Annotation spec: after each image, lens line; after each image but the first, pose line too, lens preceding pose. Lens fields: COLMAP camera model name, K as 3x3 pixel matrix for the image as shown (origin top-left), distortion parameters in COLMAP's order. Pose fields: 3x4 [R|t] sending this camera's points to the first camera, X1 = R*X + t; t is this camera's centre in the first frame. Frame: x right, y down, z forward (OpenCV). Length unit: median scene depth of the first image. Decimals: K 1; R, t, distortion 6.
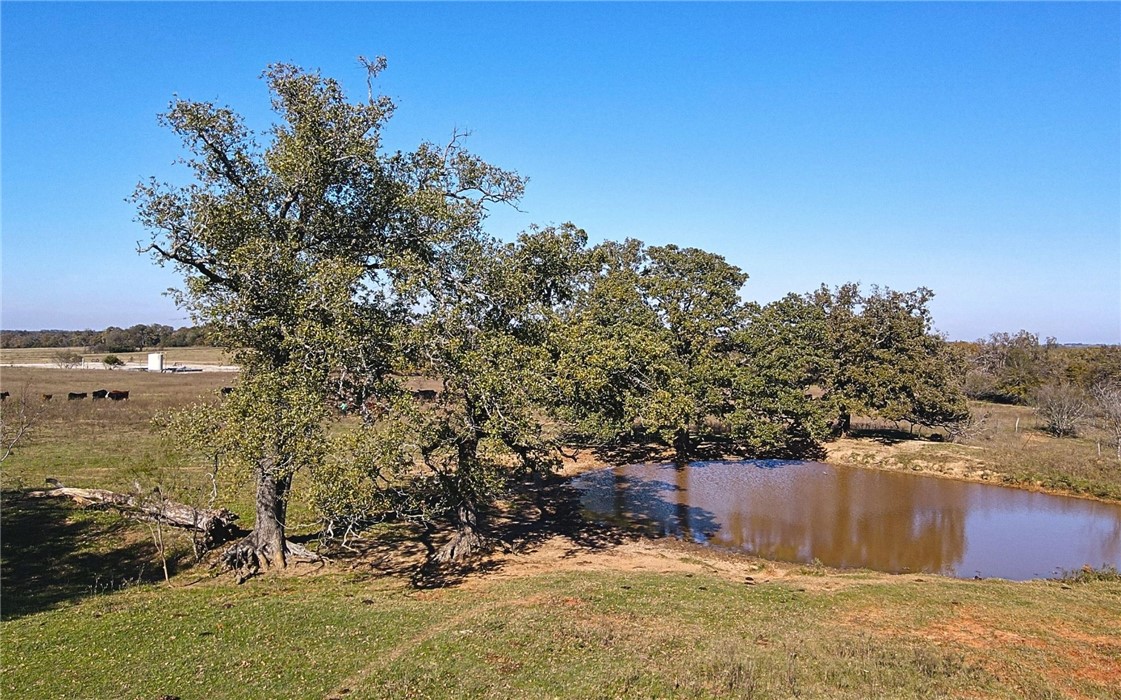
lens RADIAL K [[972.7, 0, 589.6], [0, 972.7, 342.8], [0, 0, 1]] dist [0.008381, 0.099013]
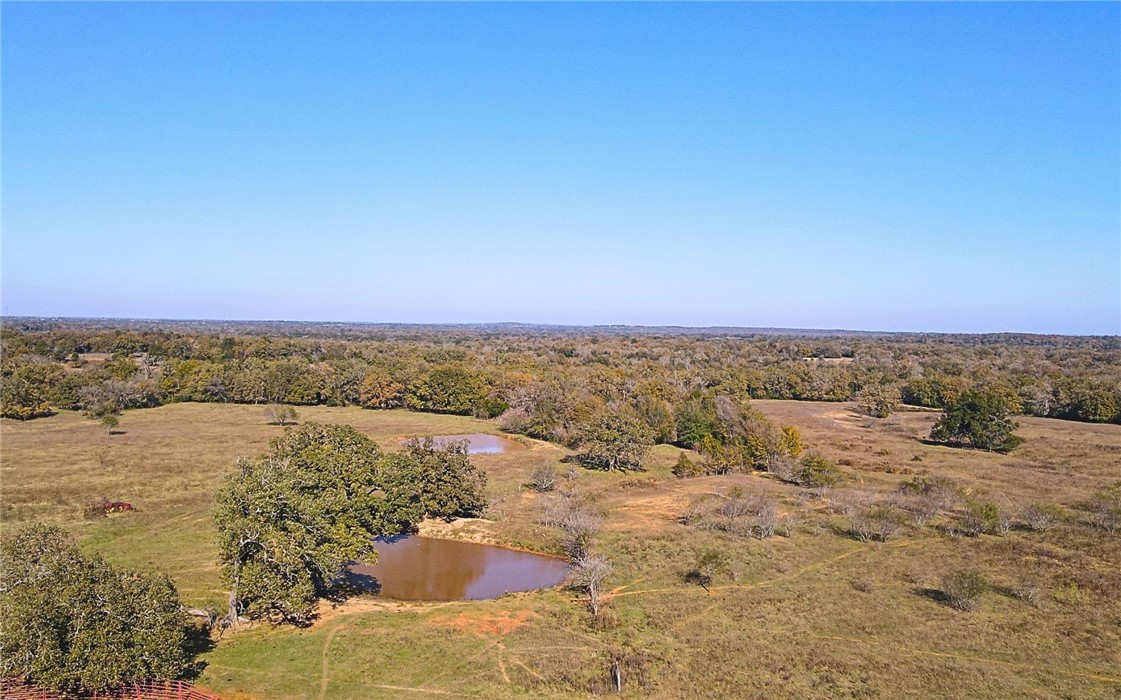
lens RADIAL K [[971.6, 0, 568.2], [0, 971.6, 352.5], [0, 0, 1]] dist [-0.008110, 0.088434]
pose [[0.918956, -0.010824, 0.394211, -0.266774], [-0.001850, 0.999494, 0.031758, -0.327125], [-0.394355, -0.029913, 0.918471, -0.979455]]
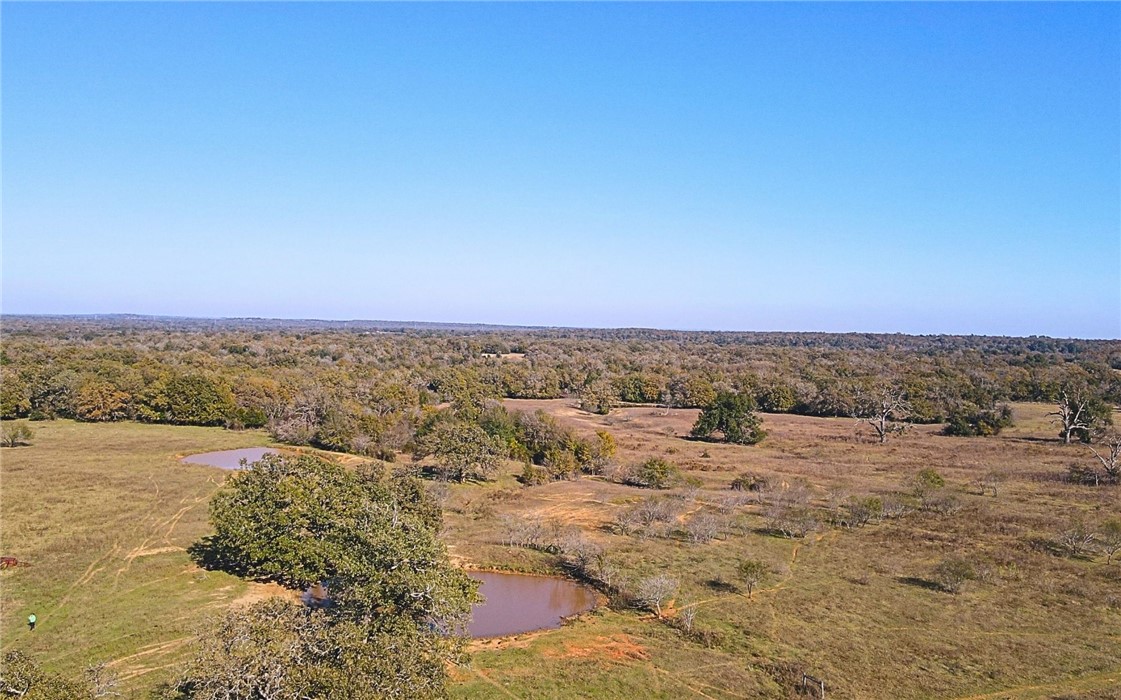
lens RADIAL K [[977.7, 0, 566.9], [0, 977.7, 352.1], [0, 0, 1]] dist [-0.025945, 0.125042]
pose [[0.716056, -0.018242, 0.697804, -0.869456], [-0.009695, 0.999302, 0.036073, -0.384484], [-0.697975, -0.032596, 0.715380, -0.632894]]
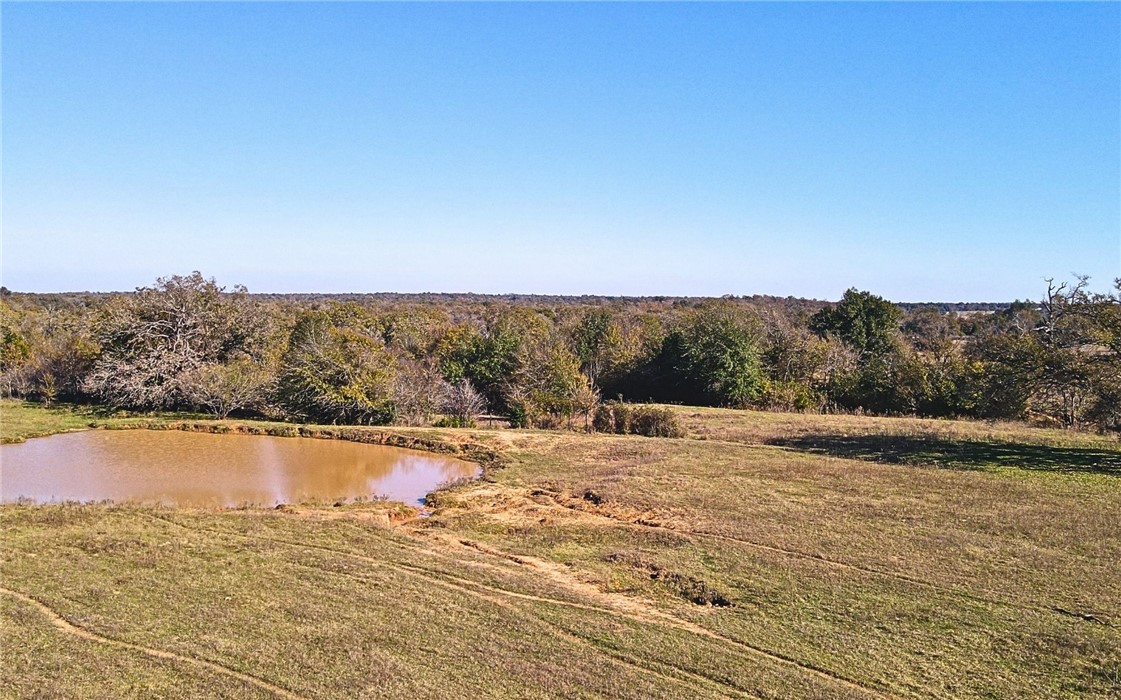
lens RADIAL K [[977.1, 0, 572.8], [0, 977.1, 346.2], [0, 0, 1]] dist [-0.032488, 0.073960]
pose [[0.308976, -0.053218, 0.949580, -0.000736], [-0.007056, 0.998277, 0.058243, -0.016122], [-0.951044, -0.024696, 0.308069, 2.217355]]
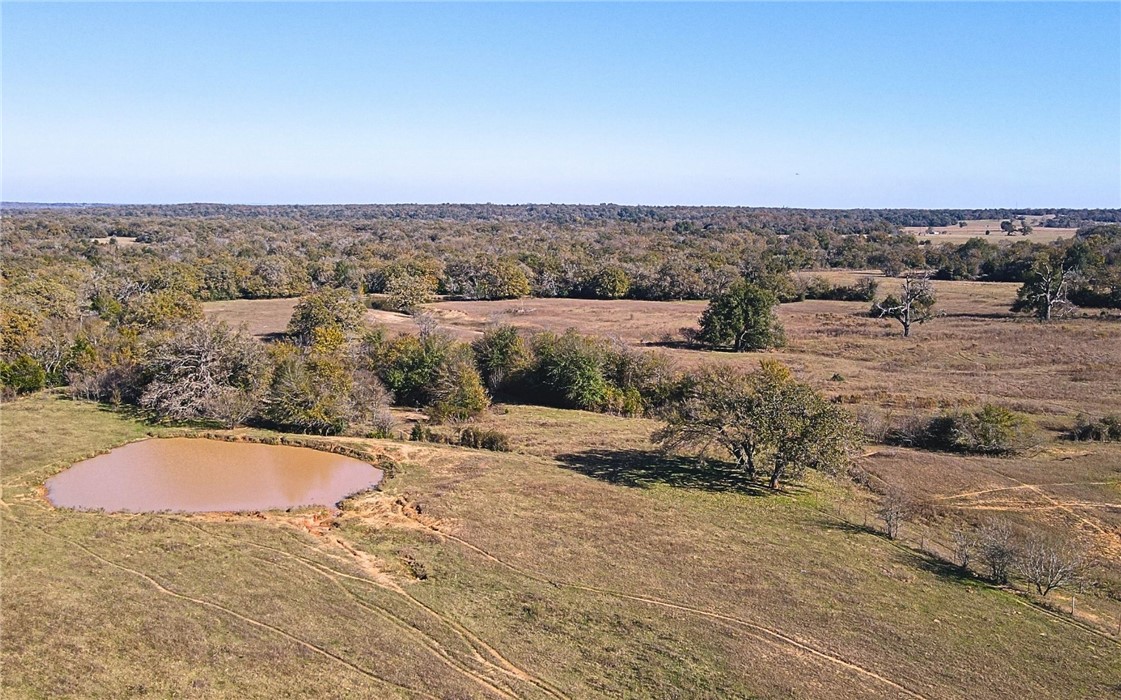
lens RADIAL K [[977.1, 0, 572.8], [0, 977.1, 346.2], [0, 0, 1]] dist [-0.032488, 0.073960]
pose [[0.332707, -0.149242, 0.931146, -0.600762], [0.002584, 0.987538, 0.157357, -0.368988], [-0.943027, -0.049947, 0.328946, 1.680081]]
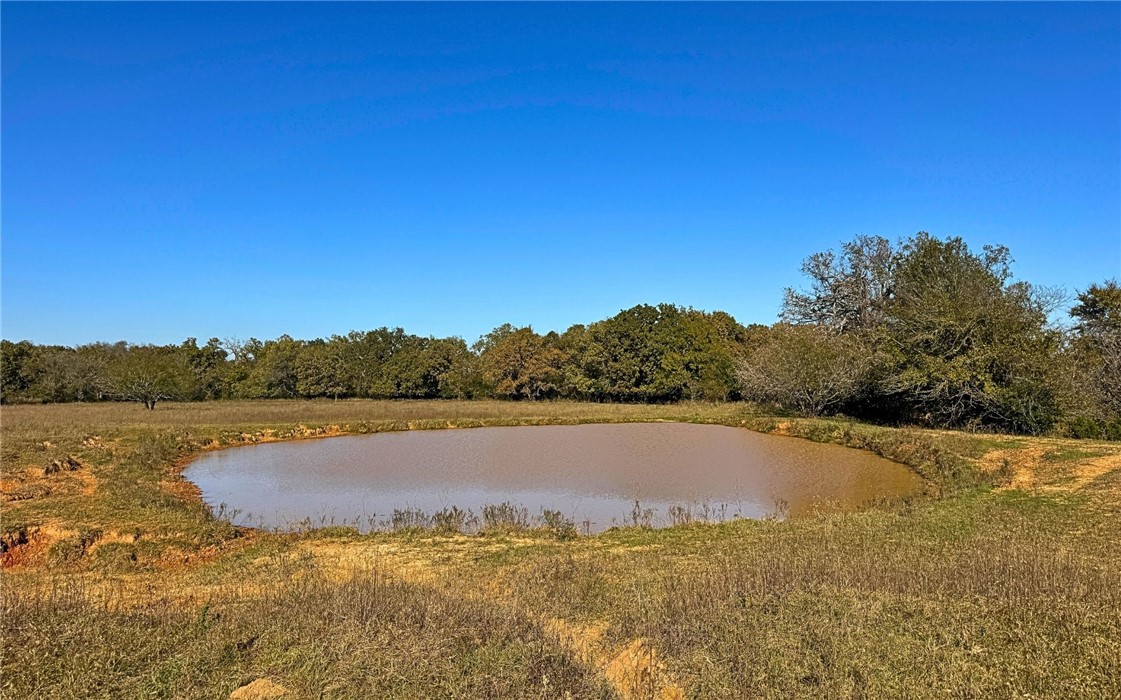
lens RADIAL K [[803.7, 0, 559.3], [0, 803.7, 347.6], [0, 0, 1]] dist [0.129570, -0.181594]
pose [[0.997242, -0.024274, 0.070142, 0.947677], [0.027131, 0.998829, -0.040068, 0.144384], [-0.069088, 0.041861, 0.996732, 2.374534]]
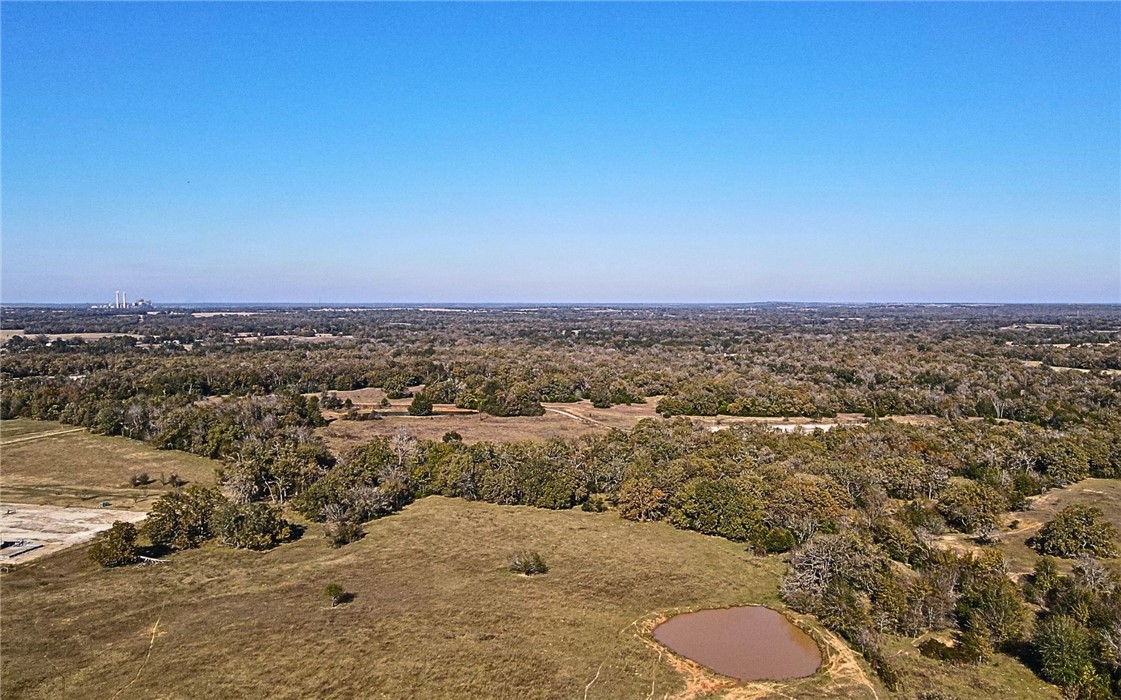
lens RADIAL K [[973.2, 0, 581.7], [0, 973.2, 350.5], [0, 0, 1]] dist [-0.014541, 0.112354]
pose [[0.989484, -0.021944, 0.142970, -0.015733], [0.014813, 0.998601, 0.050757, -0.953880], [-0.143884, -0.048106, 0.988425, -0.118798]]
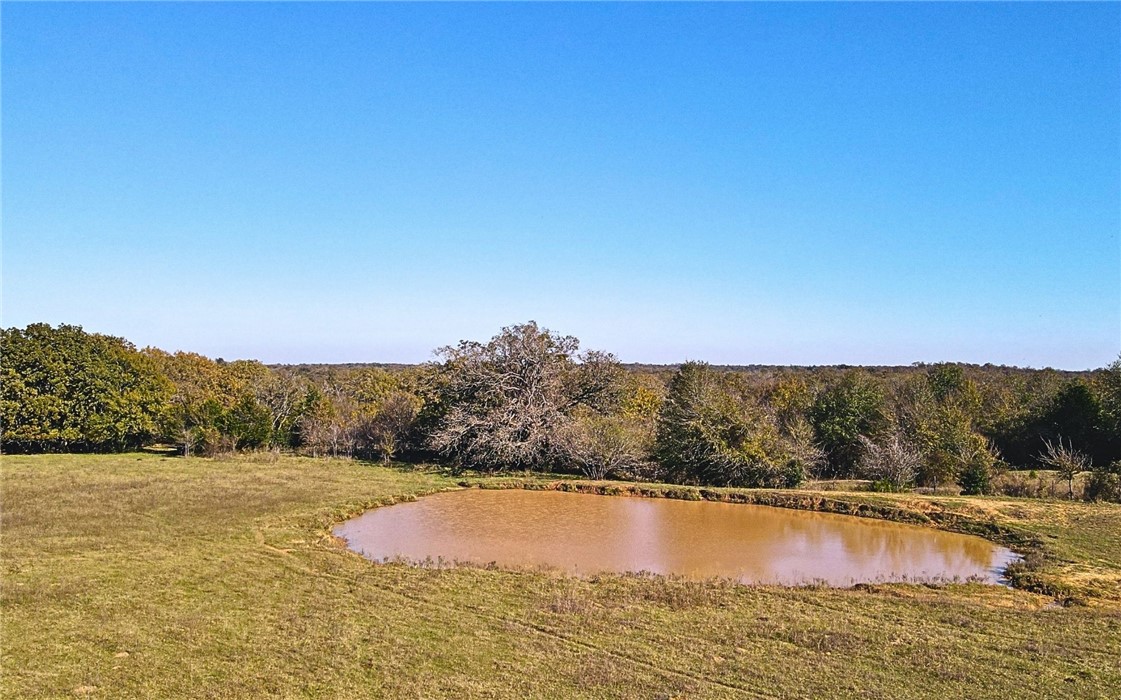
lens RADIAL K [[971.6, 0, 568.2], [0, 971.6, 352.5], [0, 0, 1]] dist [-0.008110, 0.088434]
pose [[0.462329, 0.006942, 0.886682, 0.036245], [-0.001260, 0.999973, -0.007172, 0.021558], [-0.886708, 0.002199, 0.462325, 2.609495]]
